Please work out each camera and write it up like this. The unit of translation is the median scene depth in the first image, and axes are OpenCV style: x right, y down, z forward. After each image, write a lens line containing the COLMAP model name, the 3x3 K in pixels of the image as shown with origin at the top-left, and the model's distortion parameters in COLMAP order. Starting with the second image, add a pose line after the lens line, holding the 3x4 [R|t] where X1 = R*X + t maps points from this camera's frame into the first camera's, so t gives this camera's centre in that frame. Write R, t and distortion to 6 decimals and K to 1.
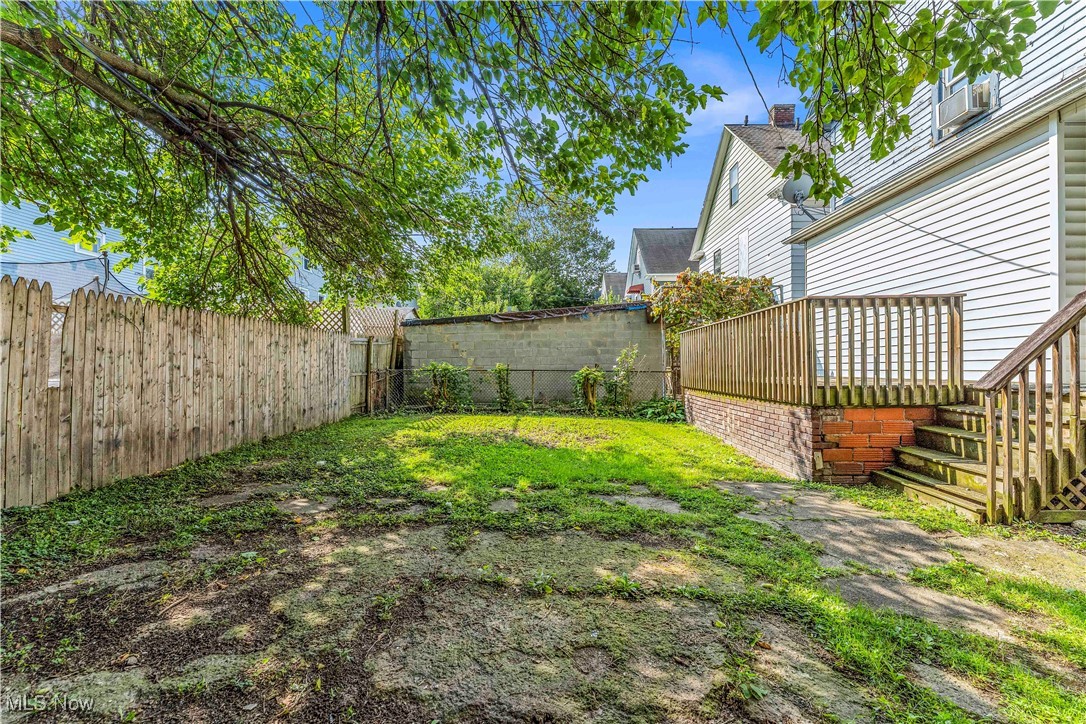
lens RADIAL K [[431.3, 0, 542.4], [0, 431.3, 362.6], [0, 0, 1]] dist [-0.001422, -0.000106]
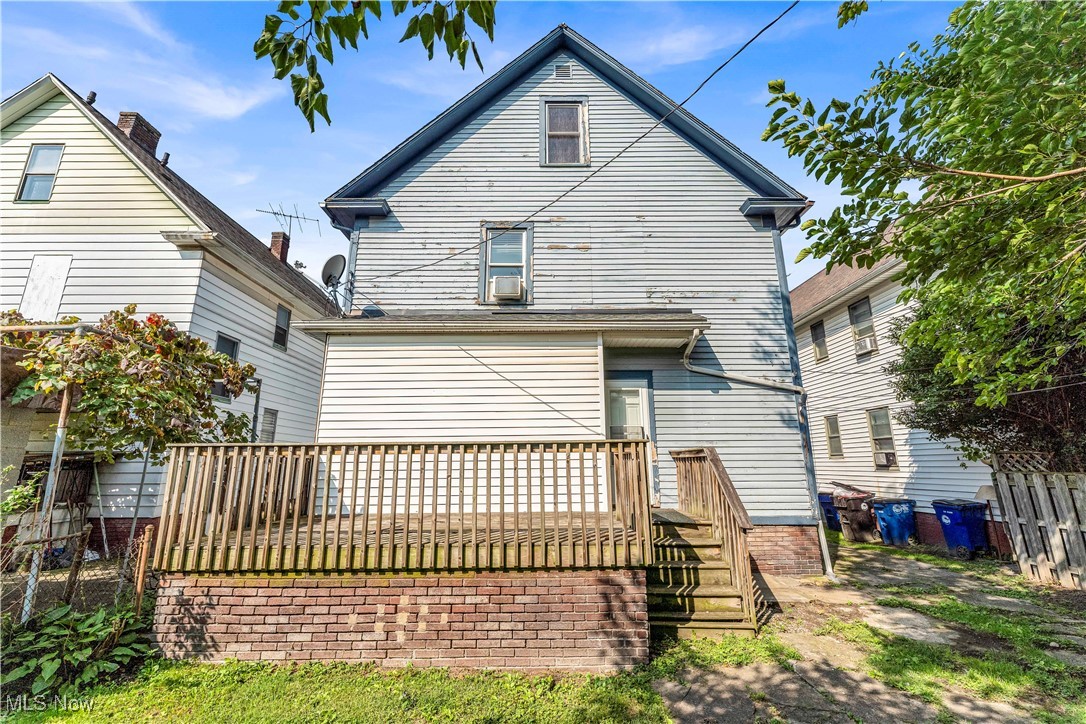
lens RADIAL K [[431.3, 0, 540.8], [0, 431.3, 364.9], [0, 0, 1]] dist [-0.001422, -0.000106]
pose [[-0.034241, 0.228971, 0.972831, -0.315061], [-0.003507, 0.973368, -0.229221, -0.096579], [-0.999407, -0.011260, -0.032526, 1.249514]]
